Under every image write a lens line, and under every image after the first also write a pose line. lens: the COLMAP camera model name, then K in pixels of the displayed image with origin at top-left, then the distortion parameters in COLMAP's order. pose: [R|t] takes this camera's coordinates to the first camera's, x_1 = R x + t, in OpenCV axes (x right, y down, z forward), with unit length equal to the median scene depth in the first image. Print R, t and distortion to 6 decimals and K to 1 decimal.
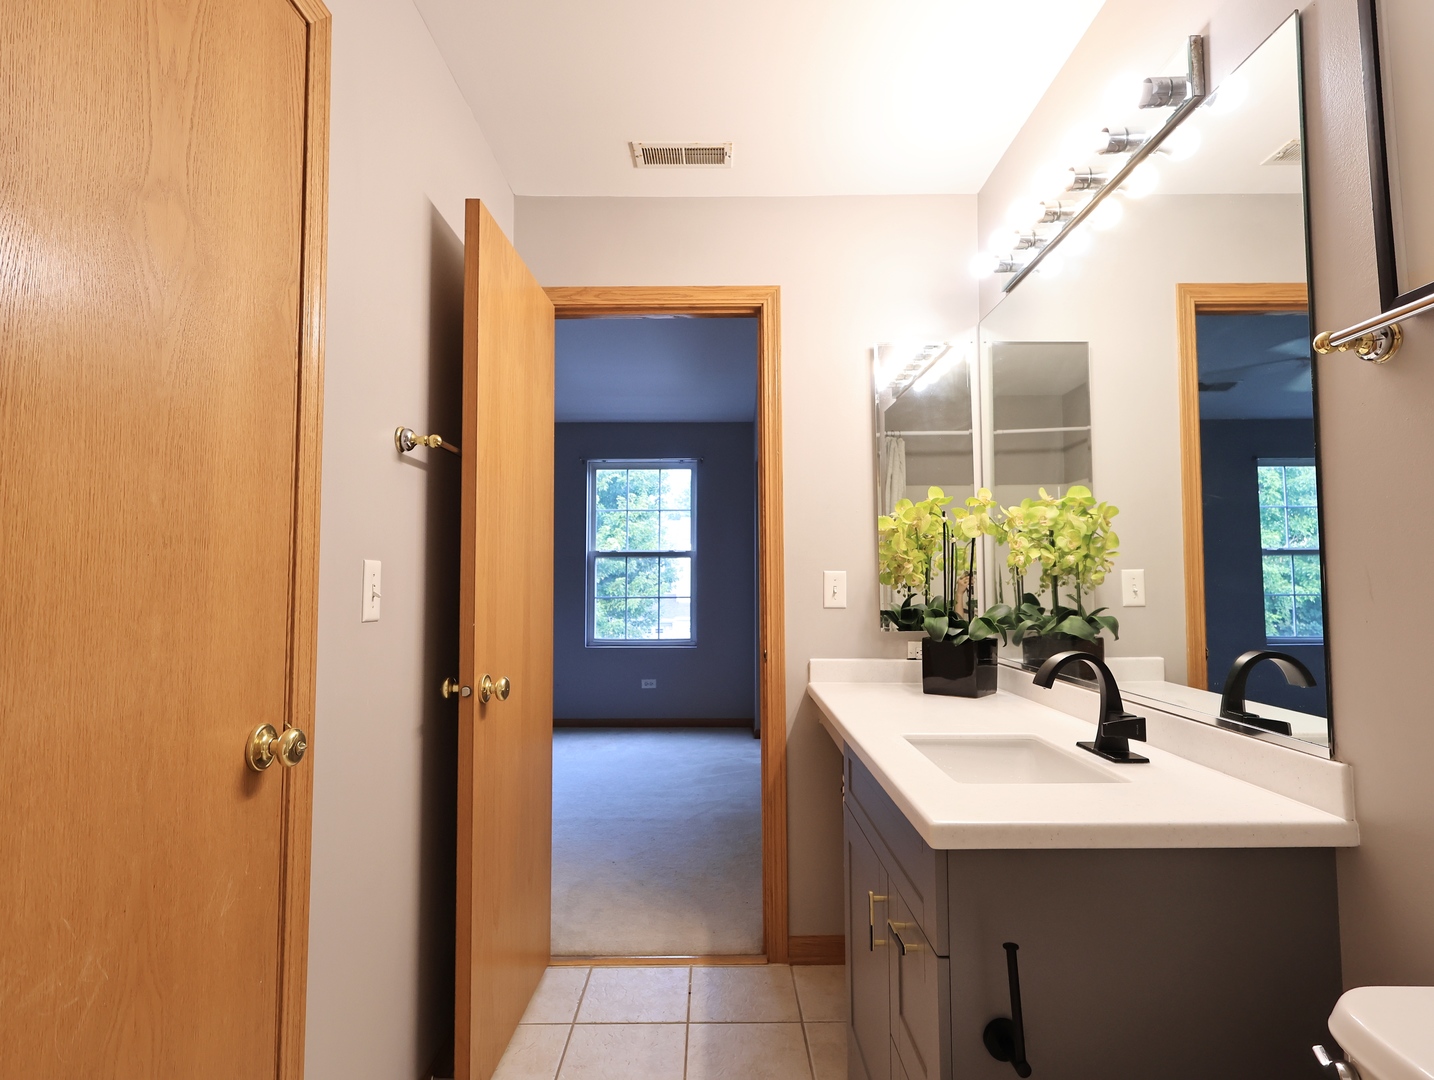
lens RADIAL K [[764.4, 0, 717.0], [0, 764.4, 540.0], [0, 0, 1]] dist [0.002743, 0.000056]
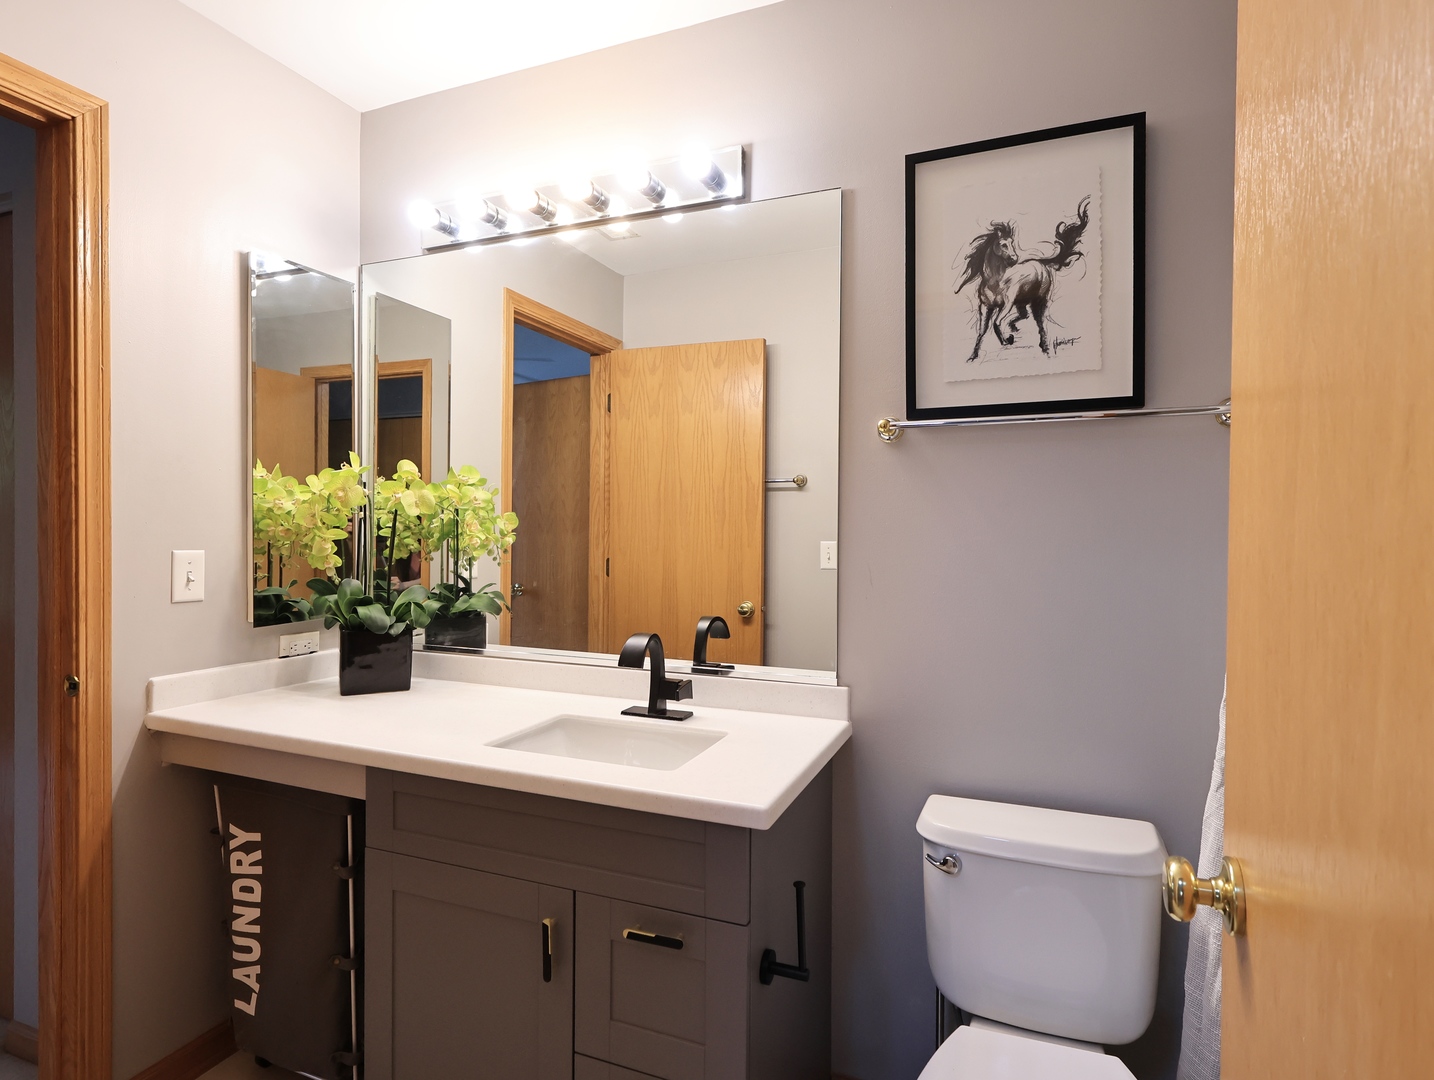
lens RADIAL K [[764.4, 0, 717.0], [0, 764.4, 540.0], [0, 0, 1]] dist [0.002743, 0.000056]
pose [[0.389102, -0.002668, 0.921191, -0.316518], [-0.058731, 0.997890, 0.027697, -0.018039], [-0.919321, -0.064879, 0.388124, 0.272219]]
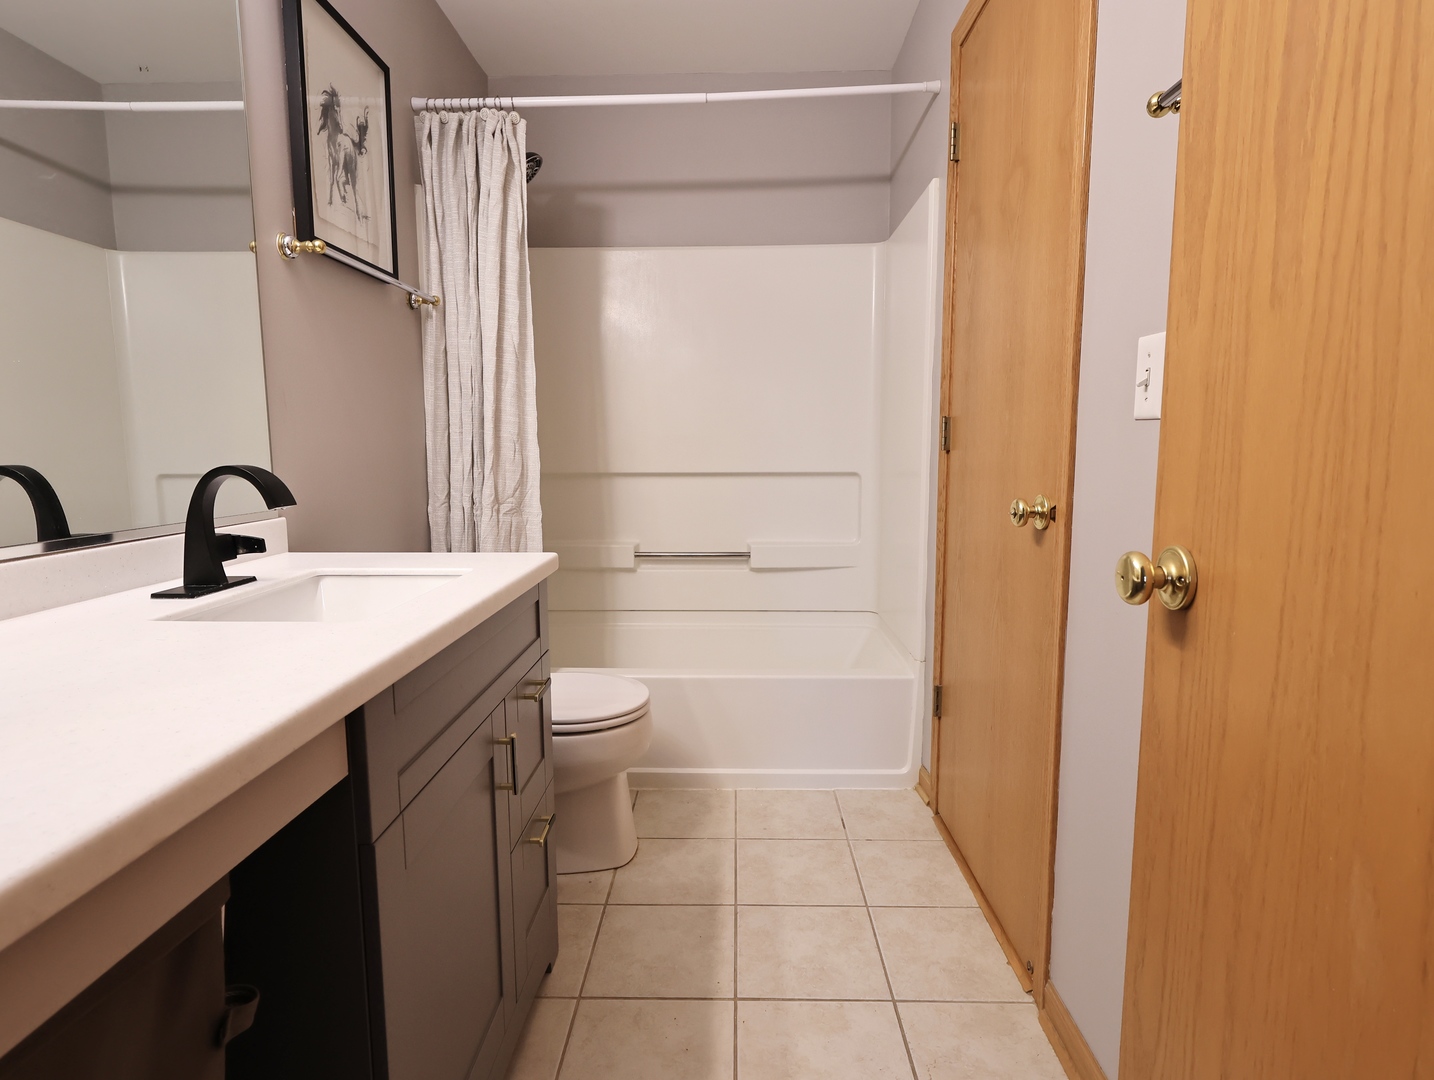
lens RADIAL K [[771.0, 0, 717.0], [0, 771.0, 540.0], [0, 0, 1]] dist [0.002359, 0.001127]
pose [[-0.999502, 0.004295, 0.031254, -0.046814], [0.006710, 0.996965, 0.077567, 0.089741], [-0.030826, 0.077739, -0.996497, 1.019876]]
